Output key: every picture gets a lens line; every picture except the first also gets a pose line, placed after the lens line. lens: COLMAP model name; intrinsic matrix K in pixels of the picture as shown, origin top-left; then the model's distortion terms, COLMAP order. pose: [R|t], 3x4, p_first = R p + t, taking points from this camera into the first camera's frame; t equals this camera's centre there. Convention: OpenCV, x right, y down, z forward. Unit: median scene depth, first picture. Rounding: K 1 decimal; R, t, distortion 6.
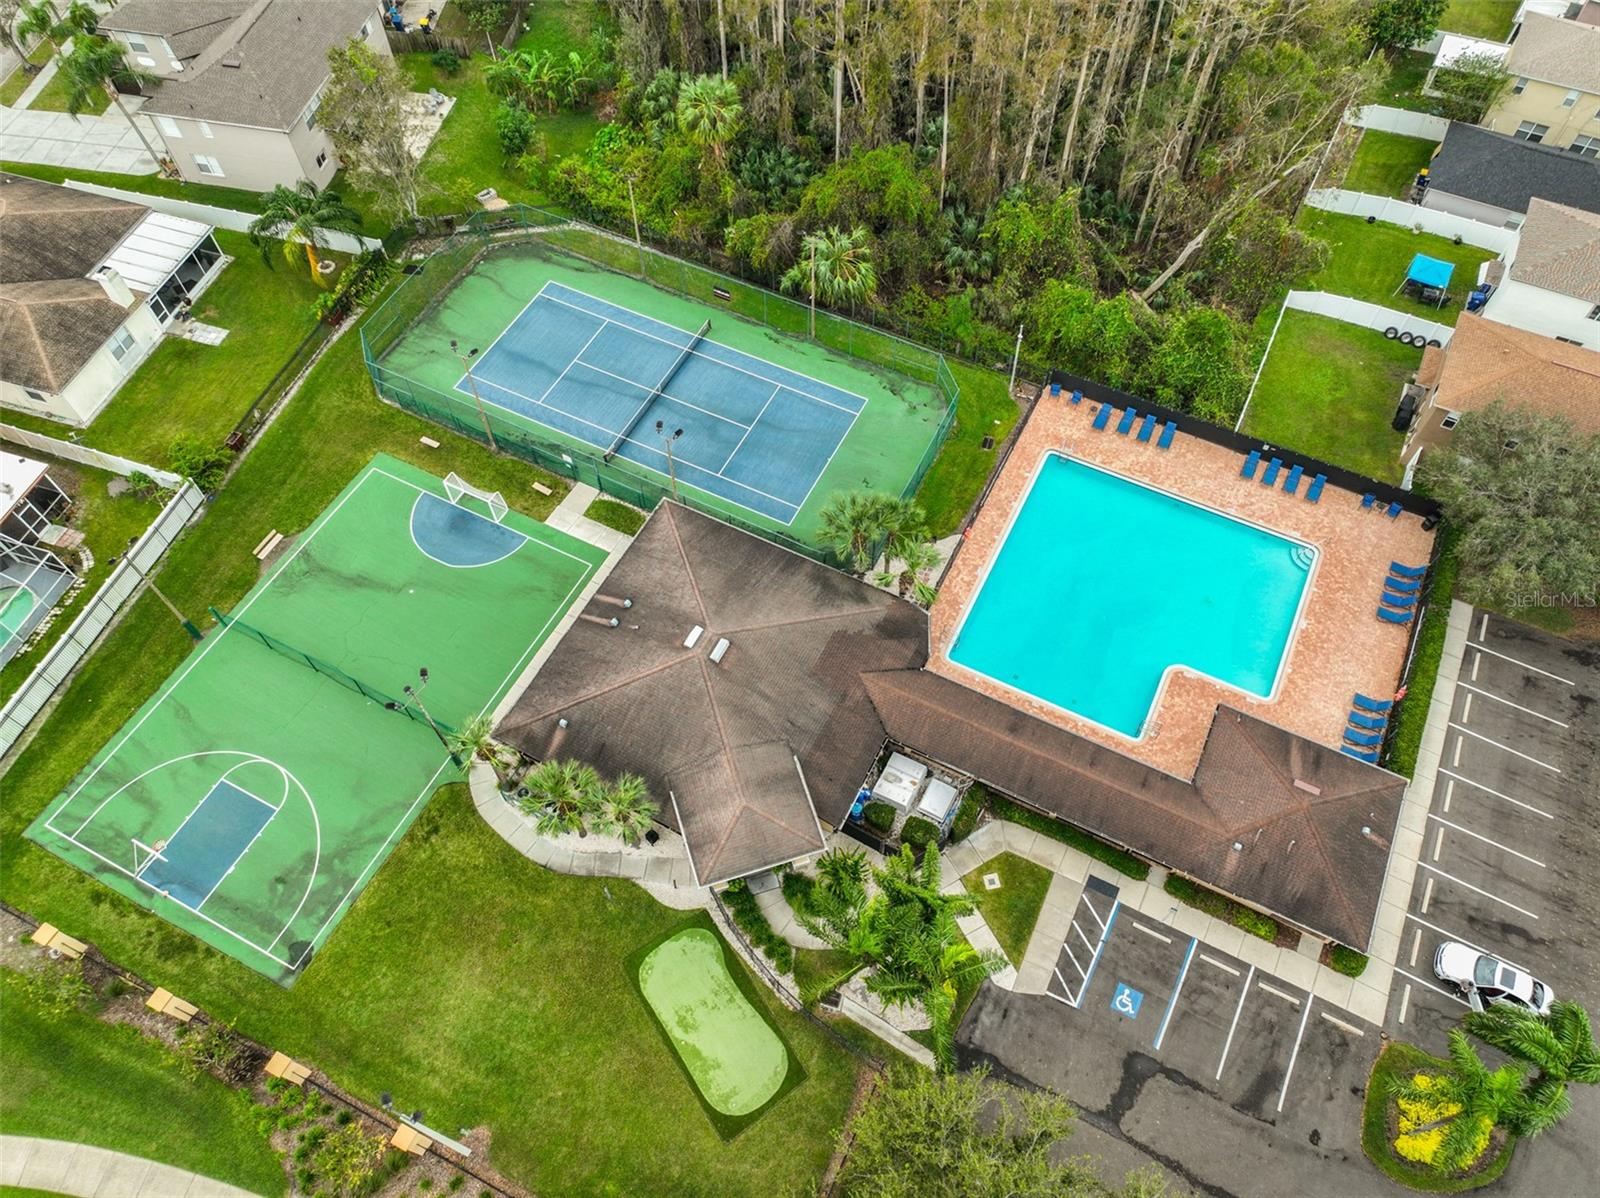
lens RADIAL K [[1116.8, 0, 800.0], [0, 1116.8, 599.0], [0, 0, 1]] dist [0.009843, 0.004820]
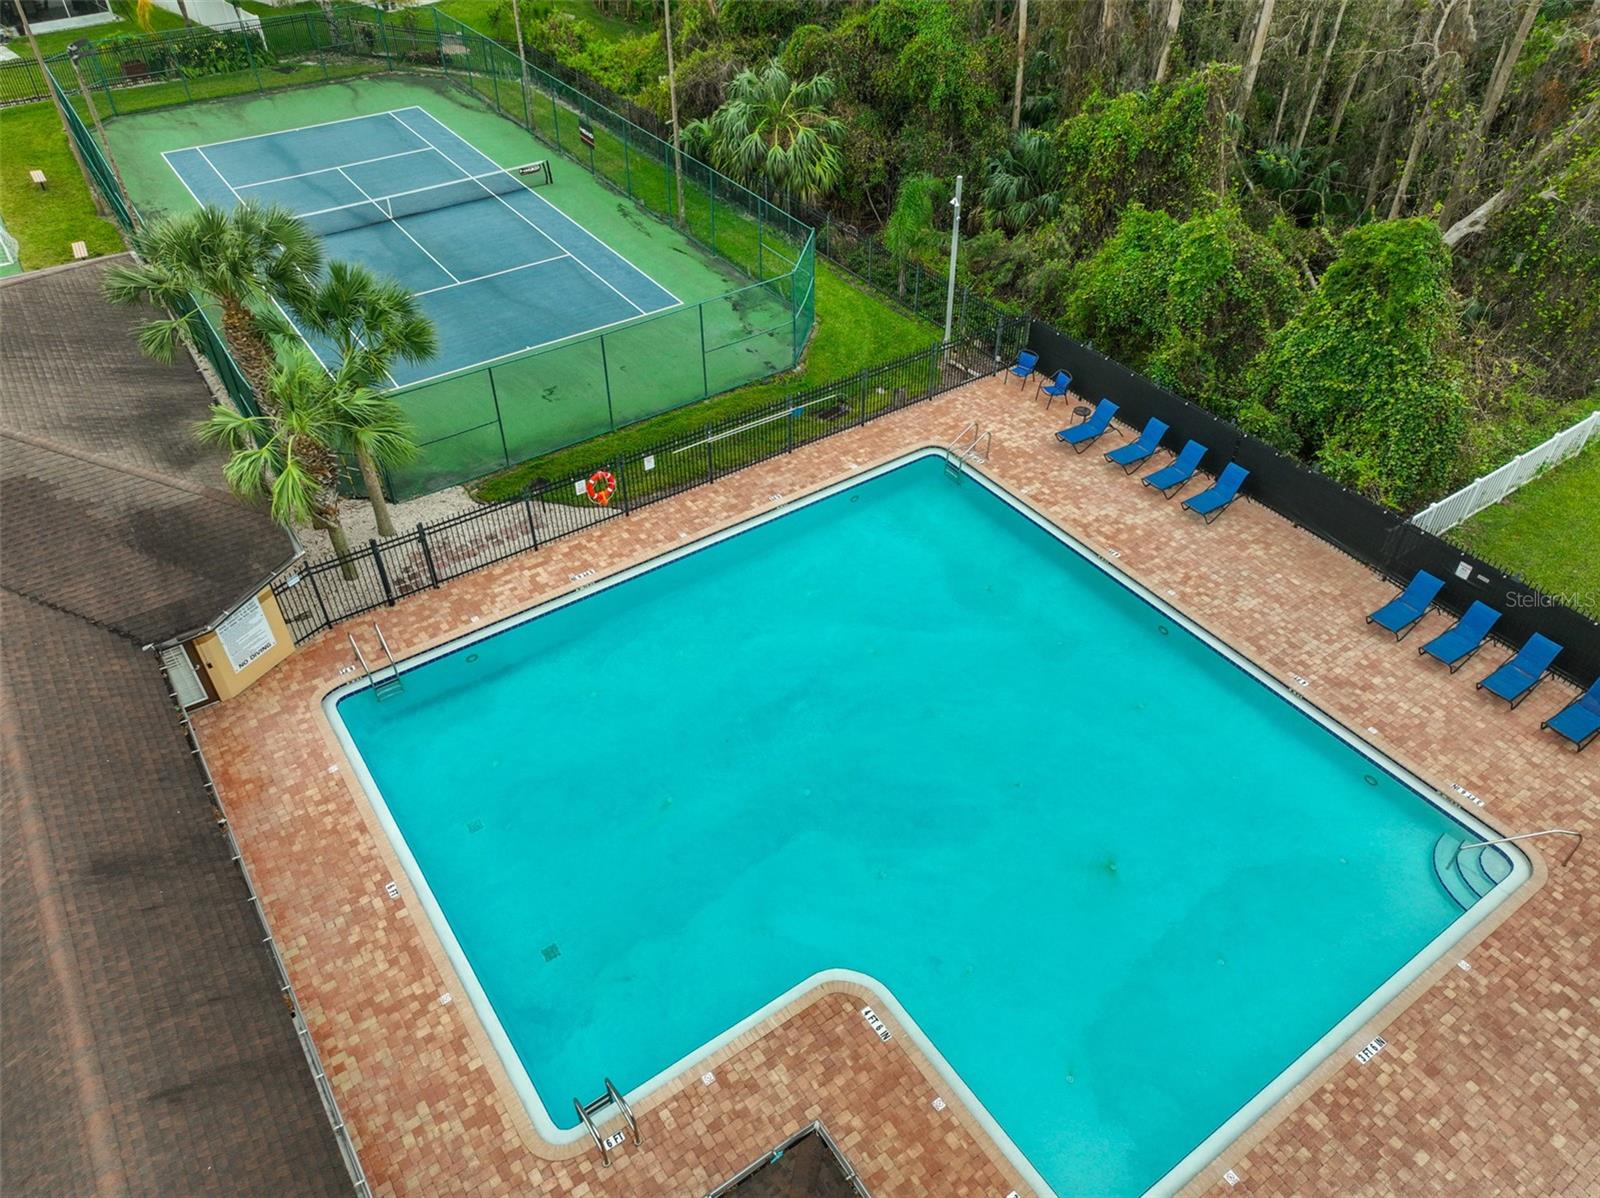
lens RADIAL K [[1116.8, 0, 800.0], [0, 1116.8, 599.0], [0, 0, 1]] dist [0.009843, 0.004820]
pose [[0.880168, 0.310984, -0.358599, 0.352820], [-0.400826, 0.891625, -0.210578, 0.034745], [0.254249, 0.329080, 0.909431, 0.605419]]
